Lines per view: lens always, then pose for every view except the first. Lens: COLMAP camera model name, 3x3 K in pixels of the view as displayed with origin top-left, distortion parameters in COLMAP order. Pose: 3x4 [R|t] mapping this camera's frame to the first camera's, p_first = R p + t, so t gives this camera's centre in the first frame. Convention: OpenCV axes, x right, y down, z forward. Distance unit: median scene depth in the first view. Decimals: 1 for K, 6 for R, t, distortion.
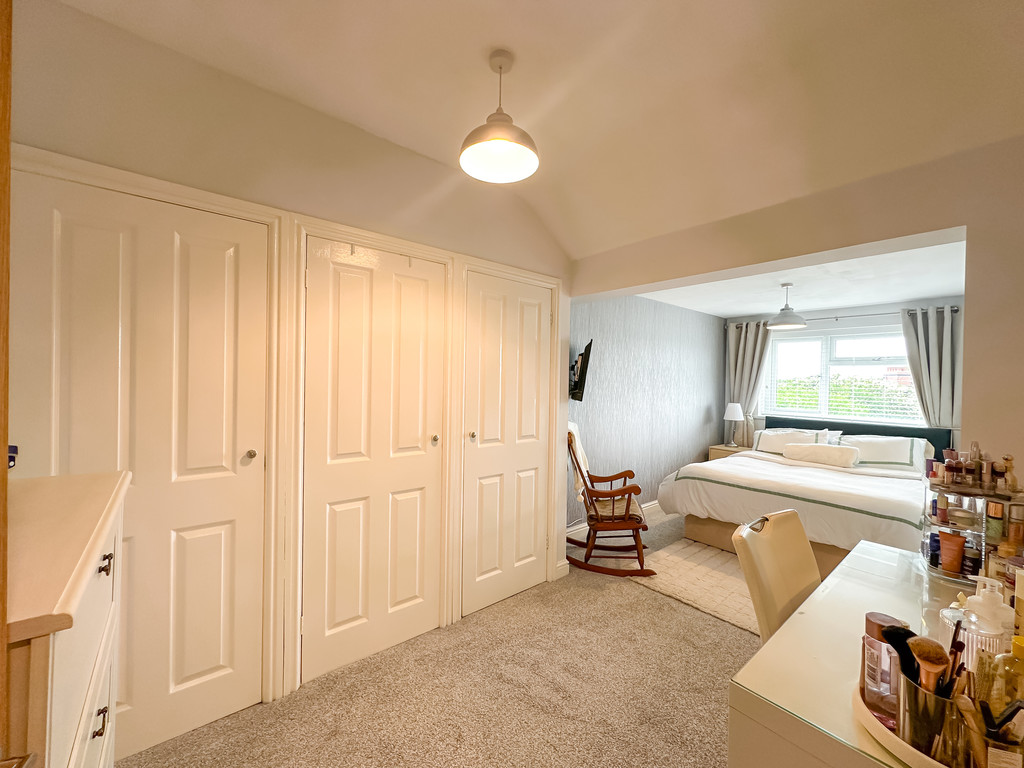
lens RADIAL K [[408.1, 0, 512.0], [0, 408.1, 384.0], [0, 0, 1]] dist [-0.003639, -0.000247]
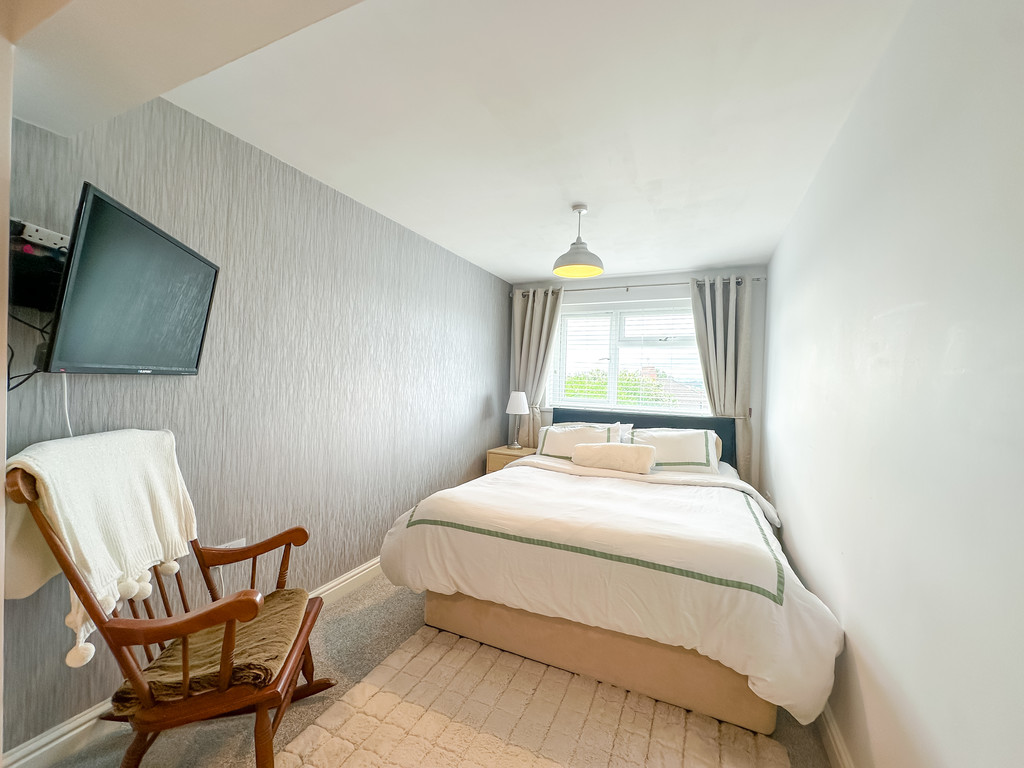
lens RADIAL K [[408.1, 0, 512.0], [0, 408.1, 384.0], [0, 0, 1]] dist [-0.003639, -0.000247]
pose [[0.903284, 0.003932, 0.429024, 0.240521], [-0.008263, 0.999932, 0.008231, 0.030699], [-0.428963, -0.010980, 0.903255, 0.366031]]
